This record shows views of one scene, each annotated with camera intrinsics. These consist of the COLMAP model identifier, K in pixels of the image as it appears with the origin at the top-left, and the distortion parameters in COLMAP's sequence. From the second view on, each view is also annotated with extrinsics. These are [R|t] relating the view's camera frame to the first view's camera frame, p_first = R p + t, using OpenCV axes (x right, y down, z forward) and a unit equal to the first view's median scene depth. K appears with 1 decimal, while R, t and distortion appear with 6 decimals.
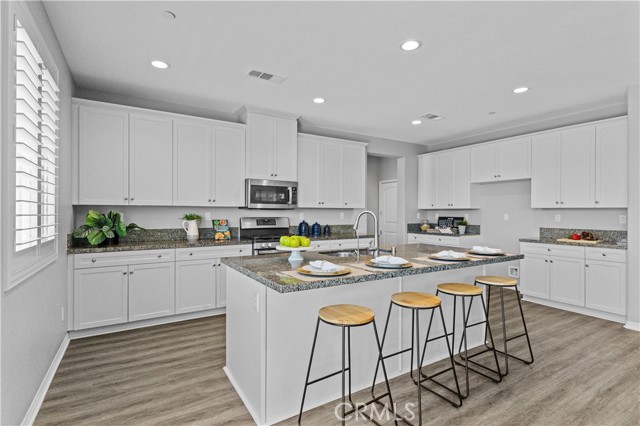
lens RADIAL K [[314.2, 0, 319.3], [0, 314.2, 213.3], [0, 0, 1]] dist [-0.001337, -0.001557]
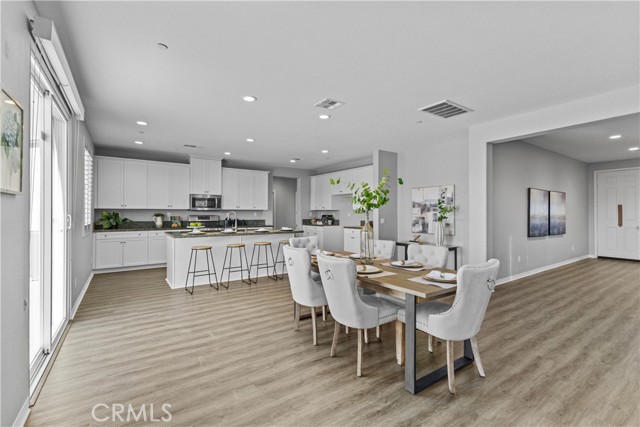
lens RADIAL K [[284.1, 0, 317.4], [0, 284.1, 211.7], [0, 0, 1]] dist [0.009983, -0.002641]
pose [[0.998651, -0.002157, 0.051885, 0.421970], [0.002510, 0.999974, -0.006743, 0.006114], [-0.051869, 0.006865, 0.998630, -0.697360]]
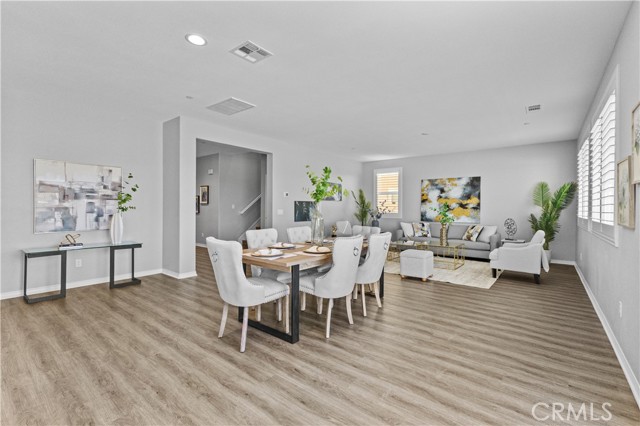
lens RADIAL K [[284.1, 0, 322.7], [0, 284.1, 209.4], [0, 0, 1]] dist [0.009983, -0.002641]
pose [[-0.349605, -0.011945, 0.936821, -0.158924], [-0.004008, 0.999929, 0.011254, 0.018015], [-0.936889, 0.000179, -0.349627, 0.240825]]
